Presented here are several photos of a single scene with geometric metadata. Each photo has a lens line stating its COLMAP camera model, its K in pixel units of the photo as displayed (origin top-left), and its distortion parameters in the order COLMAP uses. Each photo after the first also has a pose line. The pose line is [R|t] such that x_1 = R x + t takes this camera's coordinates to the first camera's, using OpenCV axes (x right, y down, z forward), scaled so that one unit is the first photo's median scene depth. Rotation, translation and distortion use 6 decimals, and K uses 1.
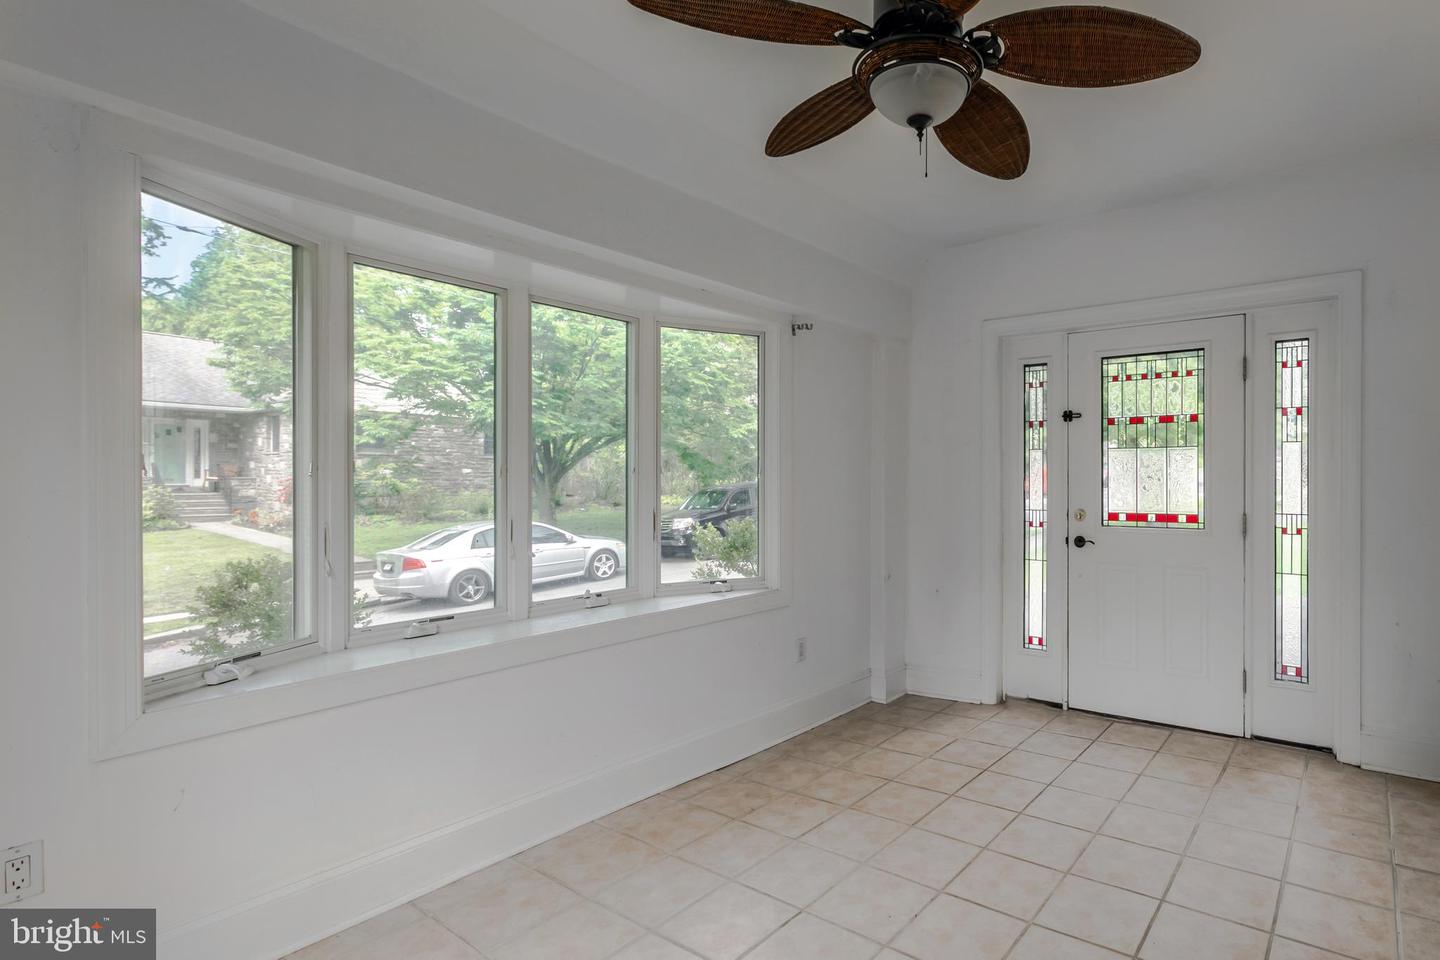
lens RADIAL K [[721.7, 0, 903.5], [0, 721.7, 476.7], [0, 0, 1]] dist [0.000177, -0.000136]
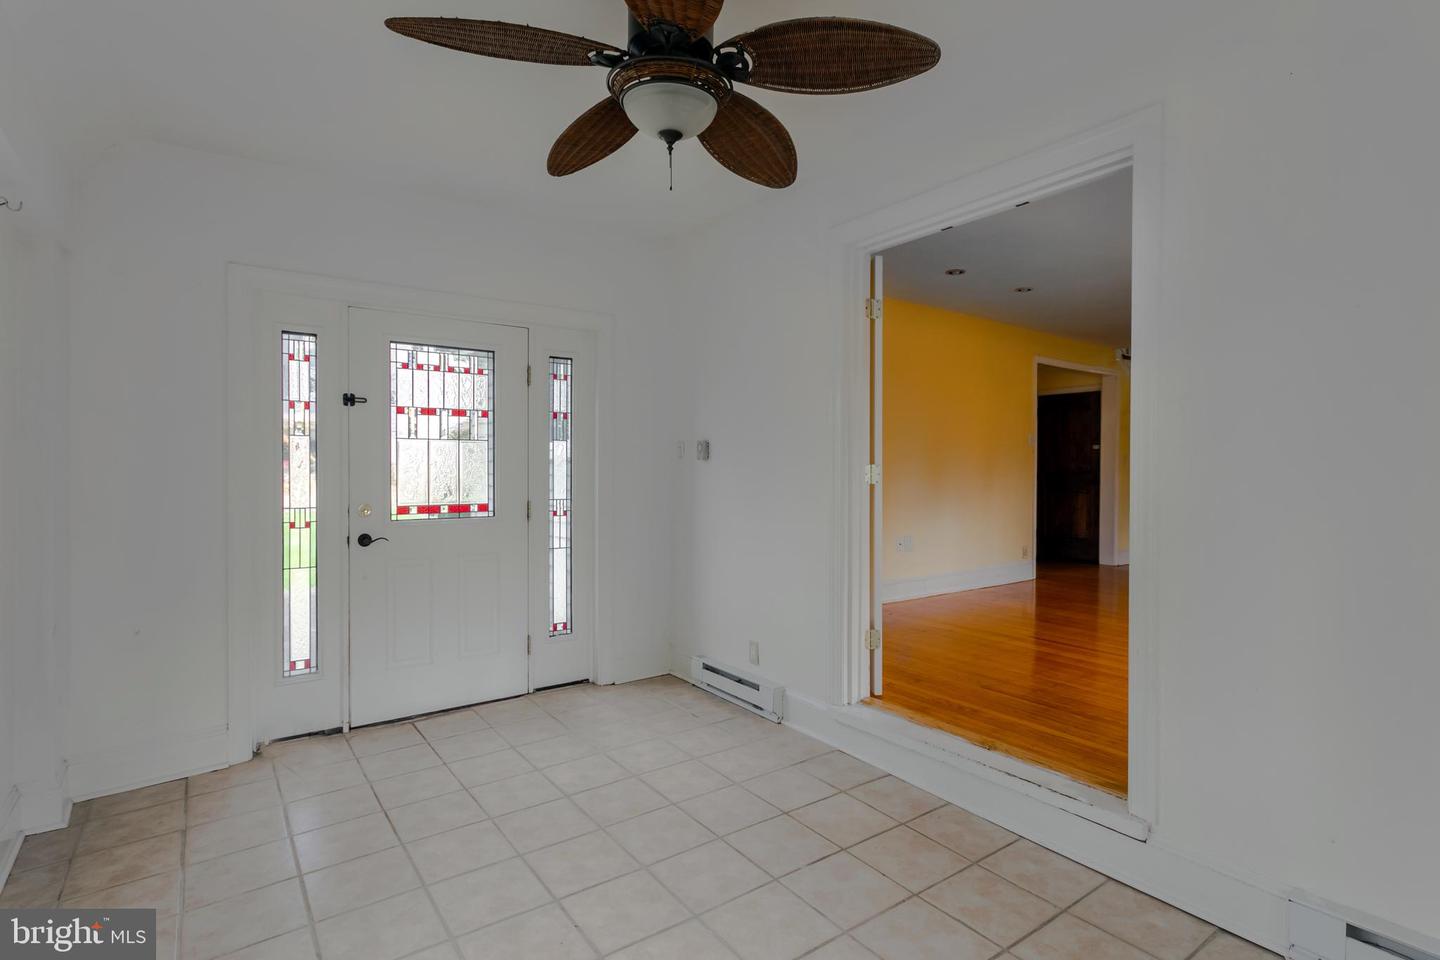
lens RADIAL K [[708.2, 0, 720.0], [0, 708.2, 480.0], [0, 0, 1]] dist [0.000941, 0.000050]
pose [[0.367861, -0.009306, 0.929834, -0.429387], [-0.001547, 0.999942, 0.010620, 0.004869], [-0.929880, -0.005345, 0.367825, 0.269339]]
